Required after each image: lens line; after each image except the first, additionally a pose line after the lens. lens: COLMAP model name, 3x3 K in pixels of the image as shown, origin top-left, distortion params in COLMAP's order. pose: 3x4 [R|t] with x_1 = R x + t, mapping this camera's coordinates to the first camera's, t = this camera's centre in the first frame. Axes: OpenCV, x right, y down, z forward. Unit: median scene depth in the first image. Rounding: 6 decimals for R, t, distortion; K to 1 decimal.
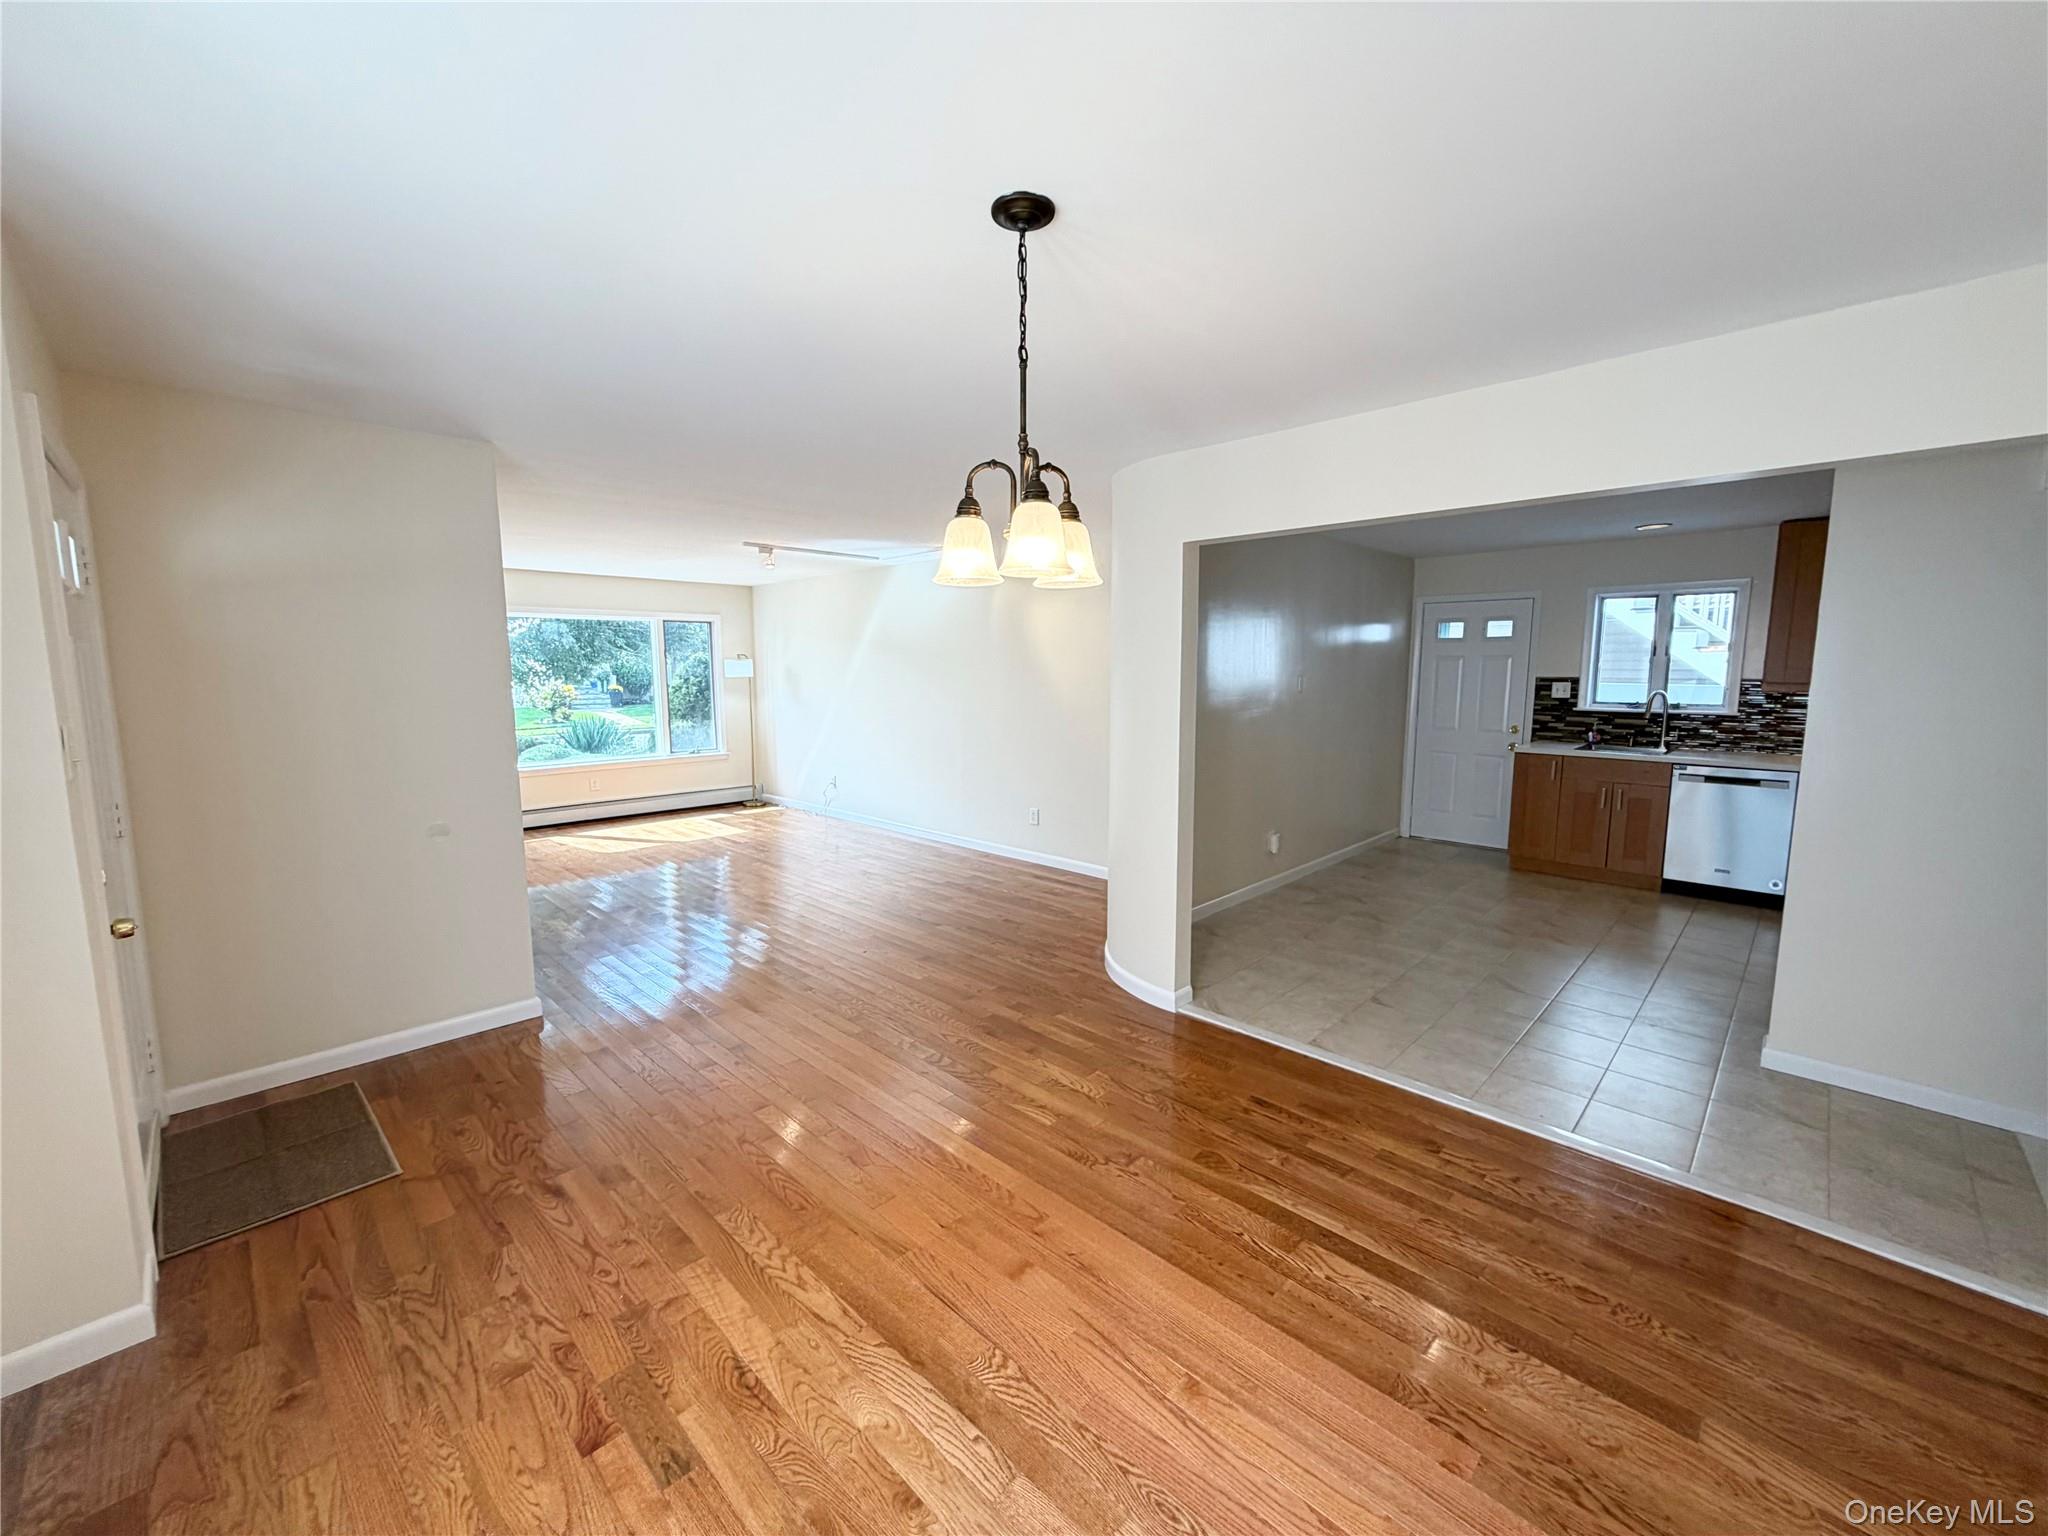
lens RADIAL K [[815.7, 0, 1018.9], [0, 815.7, 766.9], [0, 0, 1]] dist [-0.000061, 0.000095]
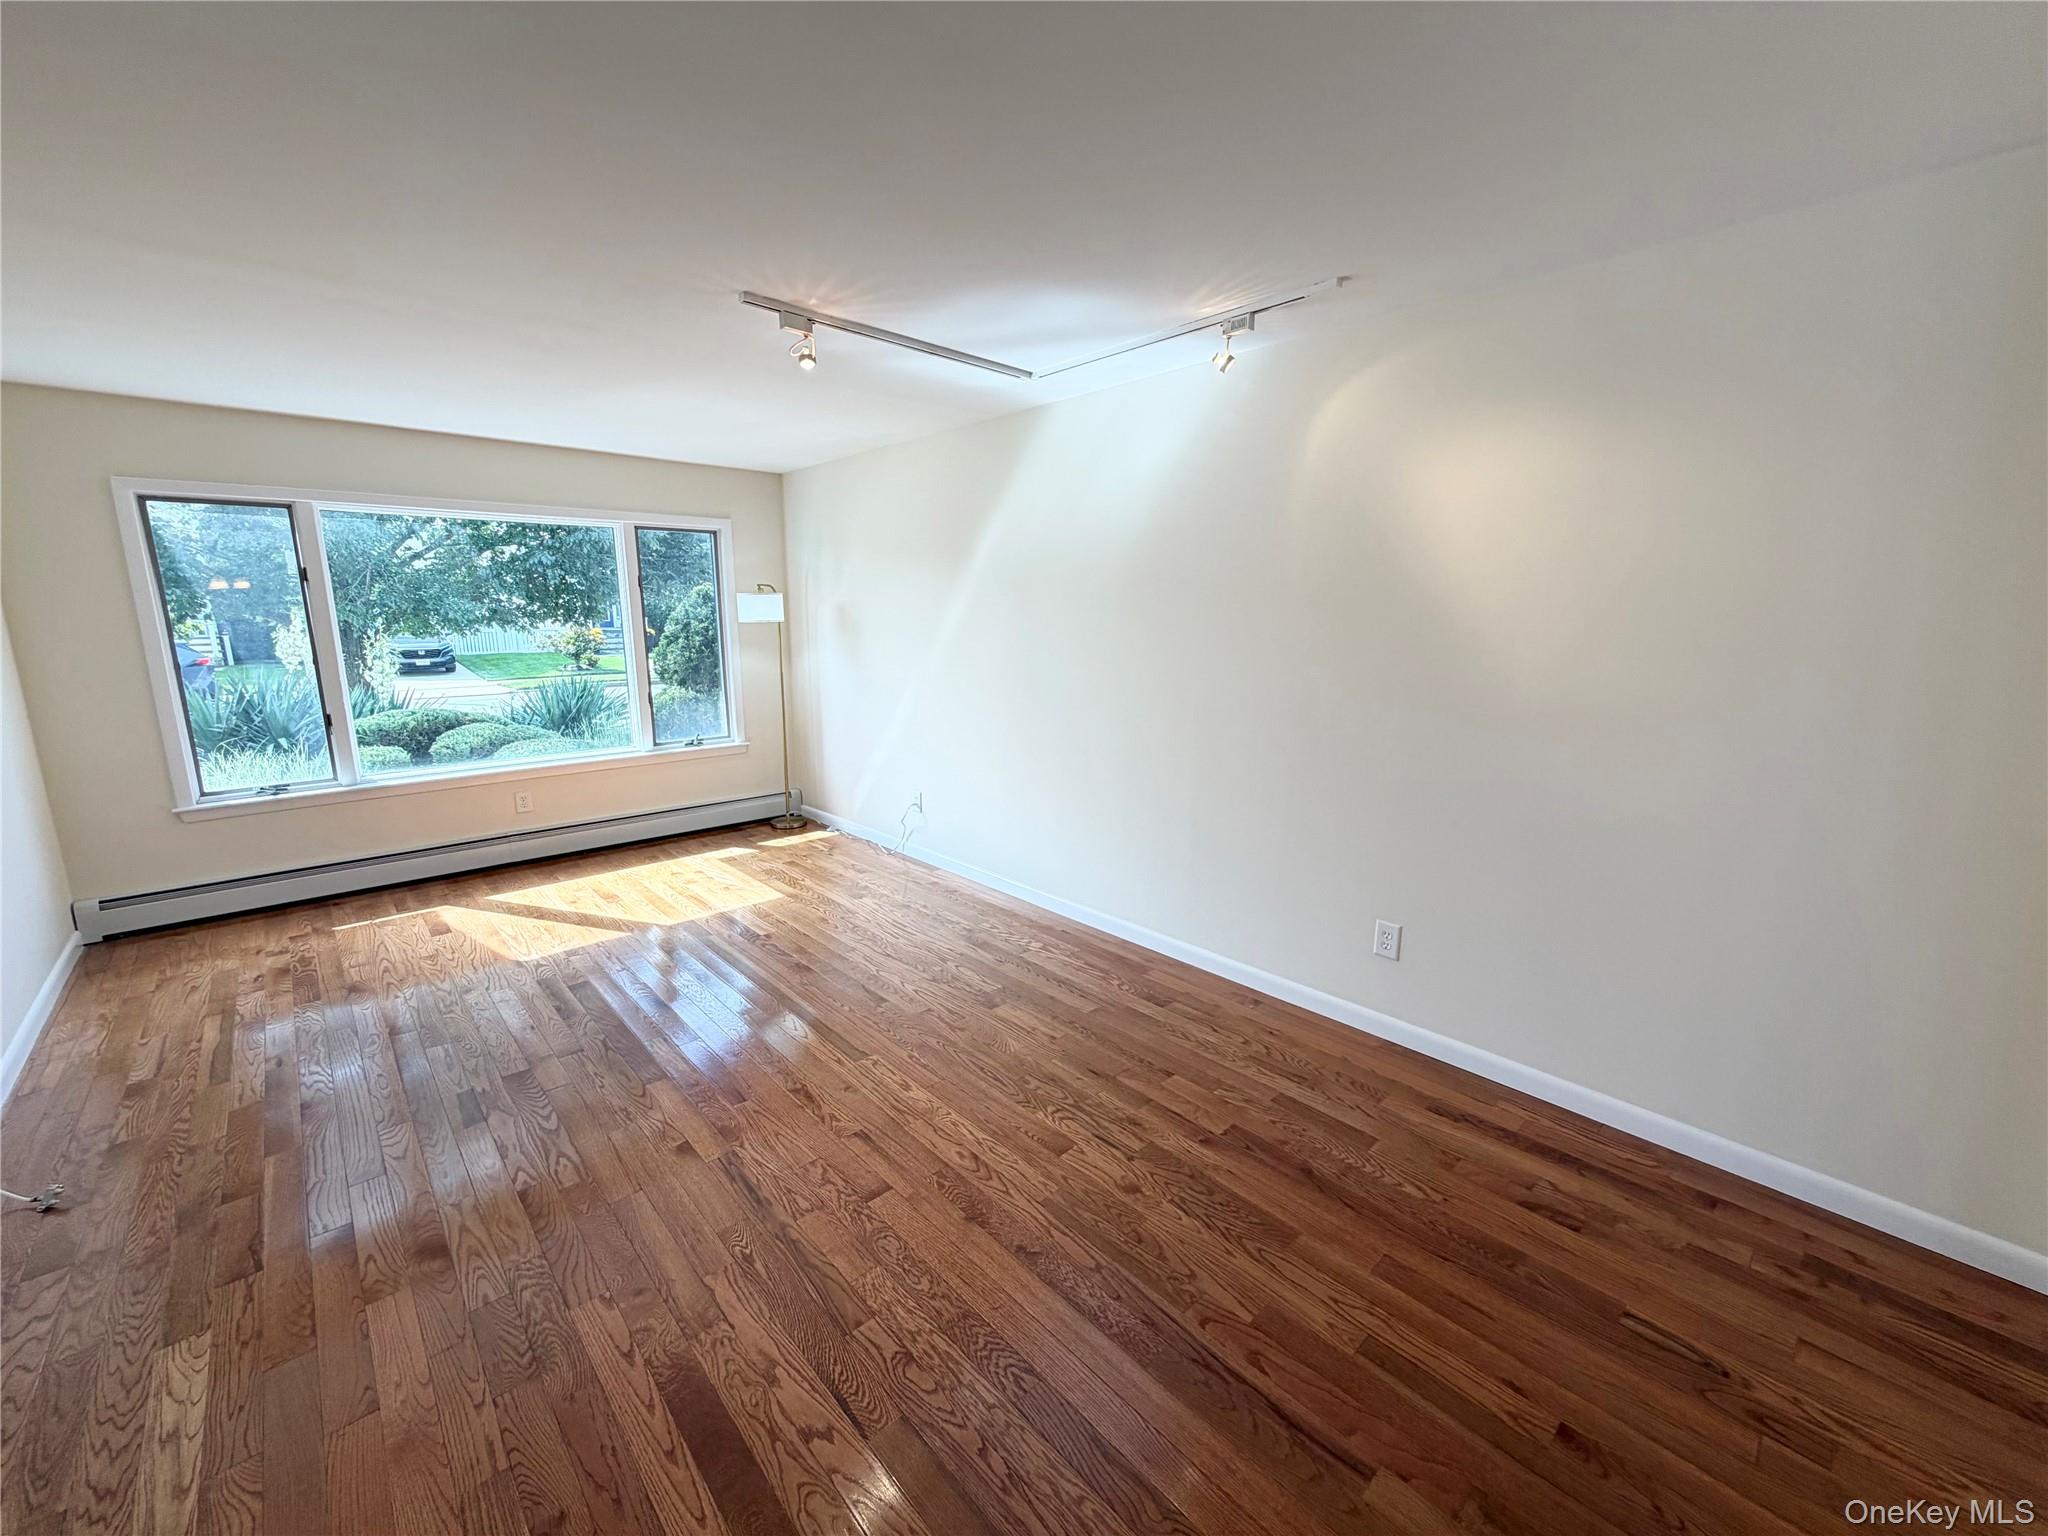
lens RADIAL K [[815.7, 0, 1018.9], [0, 815.7, 766.9], [0, 0, 1]] dist [-0.000061, 0.000095]
pose [[0.998562, 0.014484, -0.051617, -0.123552], [-0.010932, 0.997595, 0.068442, -0.048351], [0.052485, -0.067779, 0.996319, 0.413887]]
